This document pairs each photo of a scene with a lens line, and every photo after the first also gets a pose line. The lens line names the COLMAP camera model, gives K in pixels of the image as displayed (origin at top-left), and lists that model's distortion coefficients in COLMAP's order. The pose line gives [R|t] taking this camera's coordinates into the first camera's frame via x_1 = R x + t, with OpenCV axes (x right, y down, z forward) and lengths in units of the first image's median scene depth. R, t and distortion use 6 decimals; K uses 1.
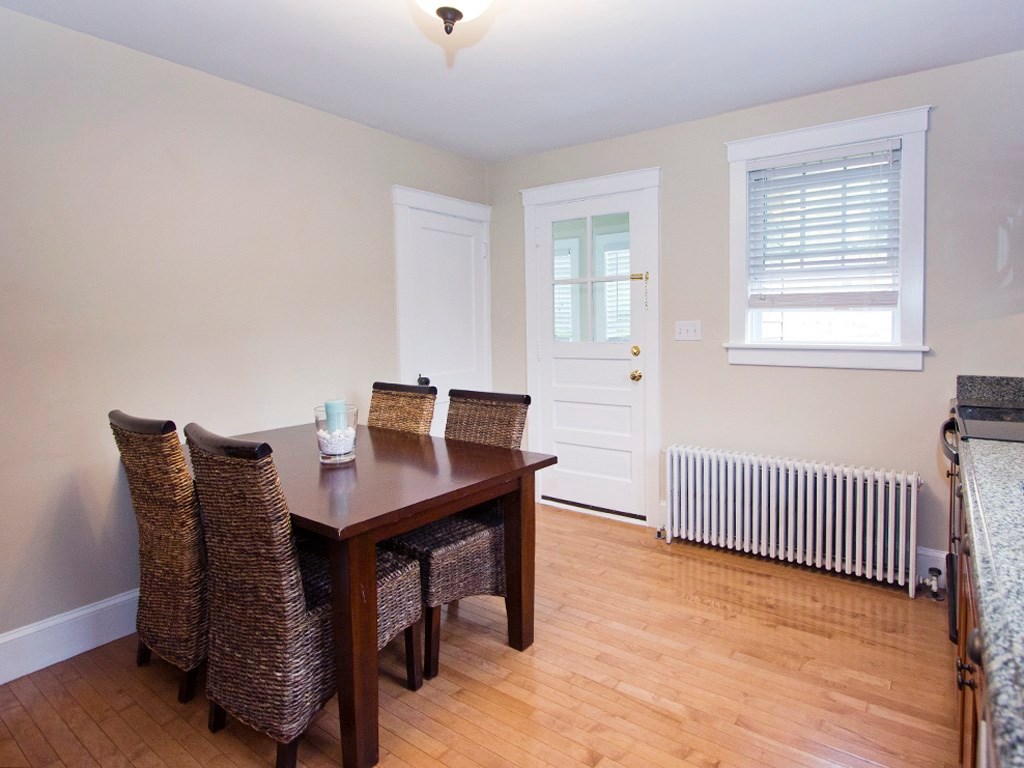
lens RADIAL K [[580.4, 0, 511.9], [0, 580.4, 347.2], [0, 0, 1]] dist [-0.001268, -0.000016]
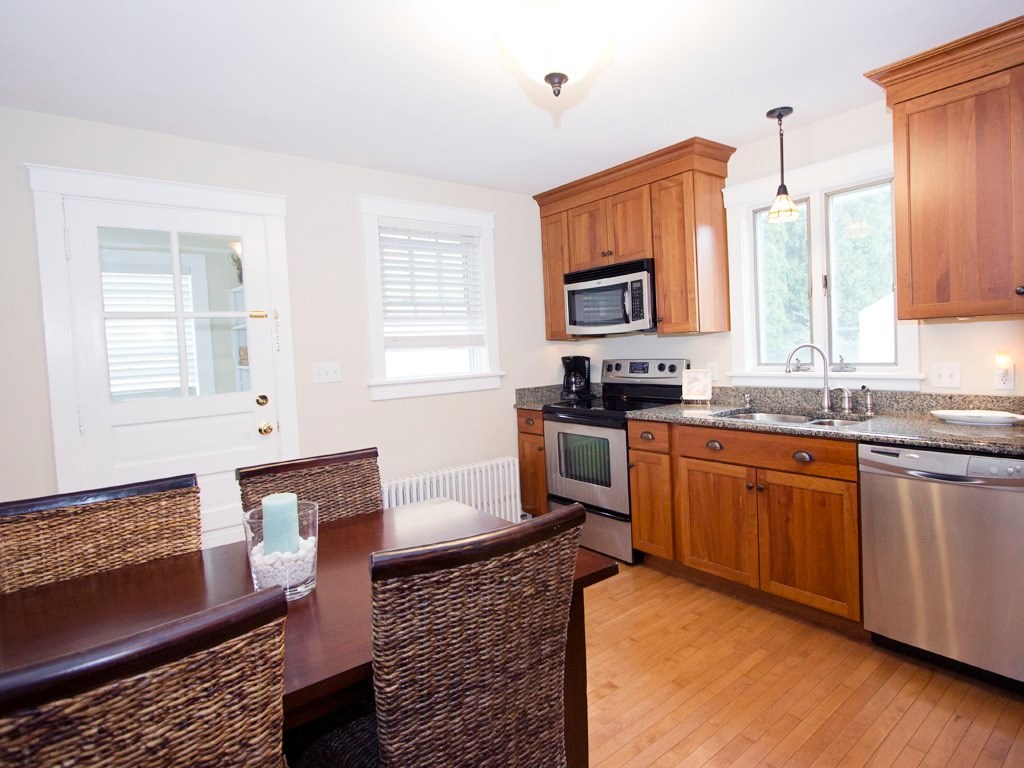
lens RADIAL K [[572.4, 0, 512.1], [0, 572.4, 379.8], [0, 0, 1]] dist [-0.000183, -0.000217]
pose [[0.279030, -0.052537, 0.958844, -0.618686], [0.090034, 0.995535, 0.028347, -0.017990], [-0.956052, 0.078420, 0.282514, 0.493023]]
